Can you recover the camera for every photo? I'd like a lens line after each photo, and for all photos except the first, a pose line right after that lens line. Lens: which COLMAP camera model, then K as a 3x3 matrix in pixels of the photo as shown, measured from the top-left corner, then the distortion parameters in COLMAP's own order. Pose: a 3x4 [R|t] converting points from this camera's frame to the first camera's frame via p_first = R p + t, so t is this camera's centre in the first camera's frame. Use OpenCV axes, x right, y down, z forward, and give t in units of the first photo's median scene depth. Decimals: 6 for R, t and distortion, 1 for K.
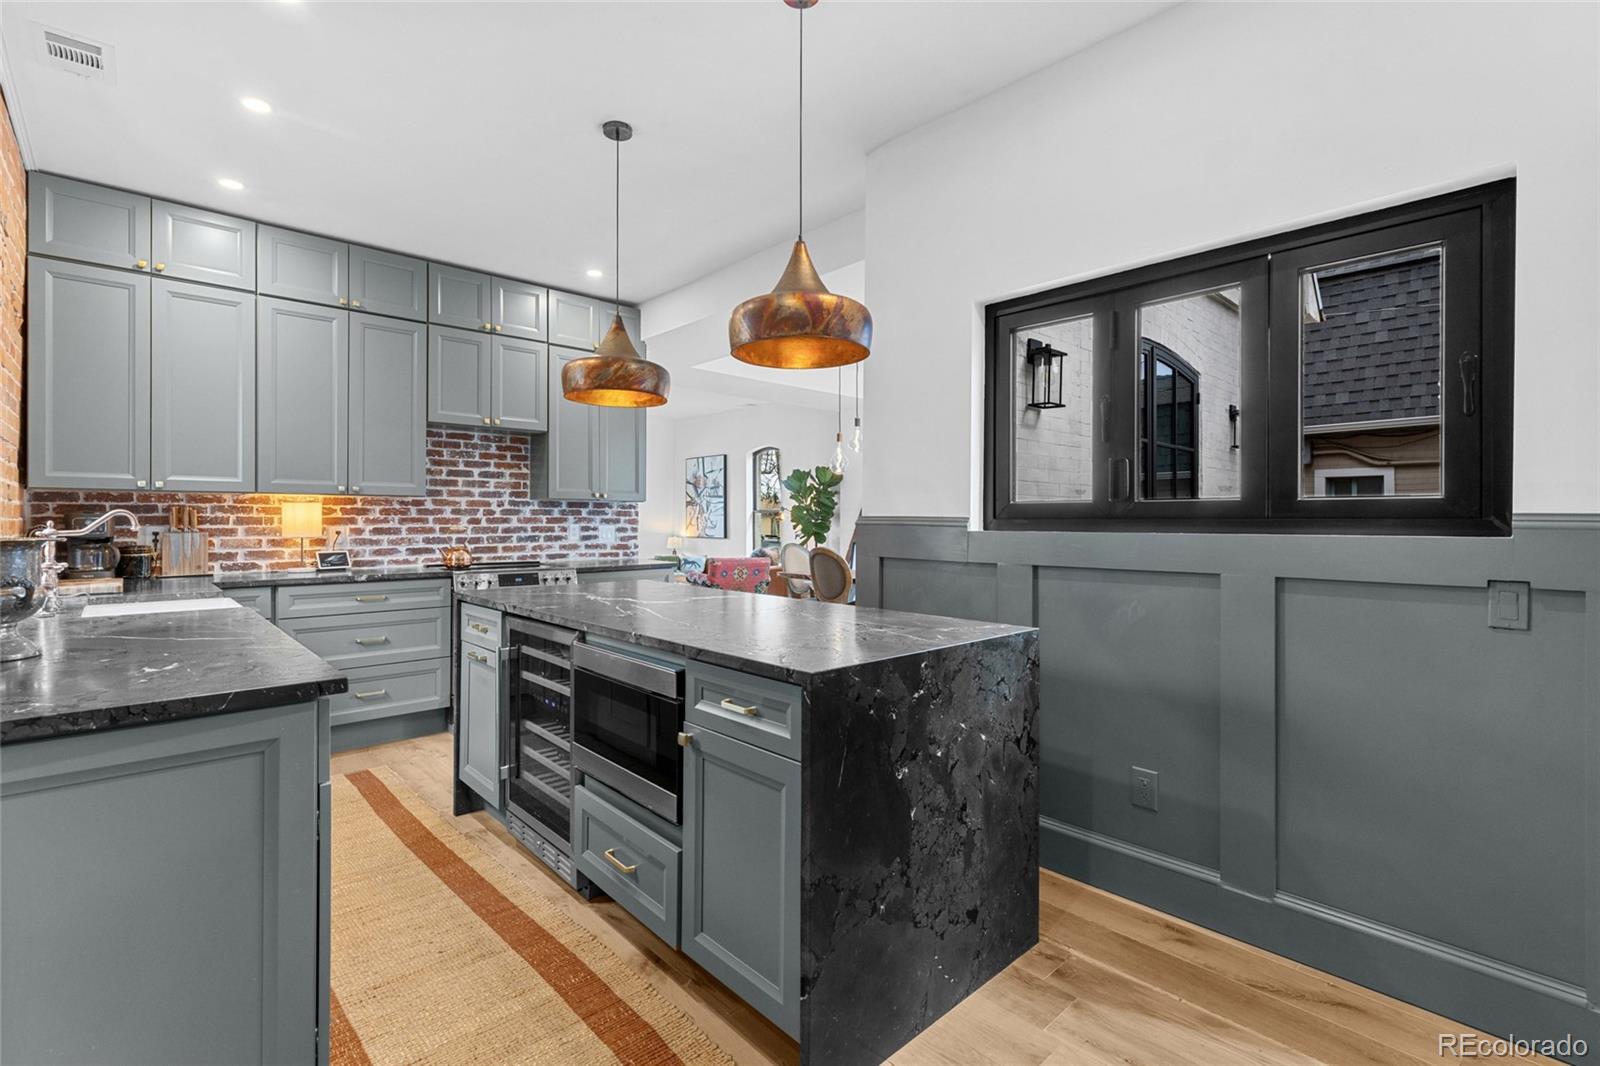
lens RADIAL K [[725.9, 0, 805.1], [0, 725.9, 522.8], [0, 0, 1]] dist [0.005557, -0.000391]
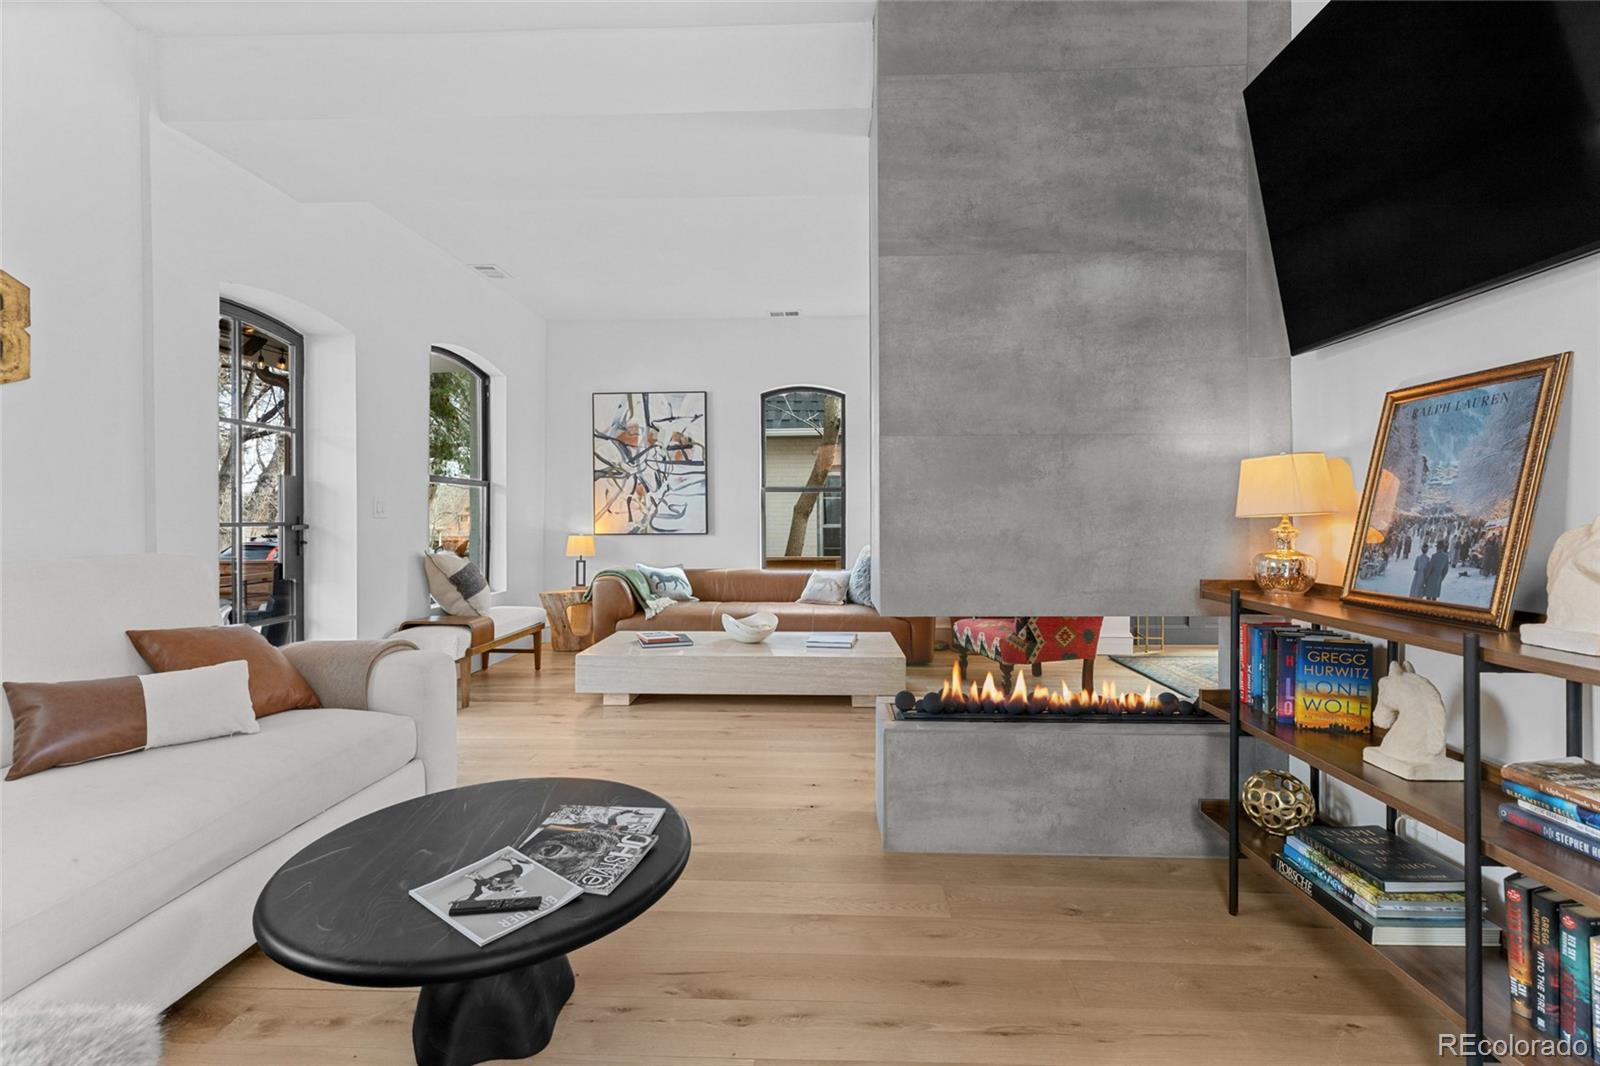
lens RADIAL K [[725.9, 0, 797.8], [0, 725.9, 517.7], [0, 0, 1]] dist [0.005557, -0.000391]
pose [[0.711325, -0.006366, 0.702835, -0.471722], [0.007516, 0.999971, 0.001450, 0.007619], [-0.702823, 0.004251, 0.711352, 0.529086]]
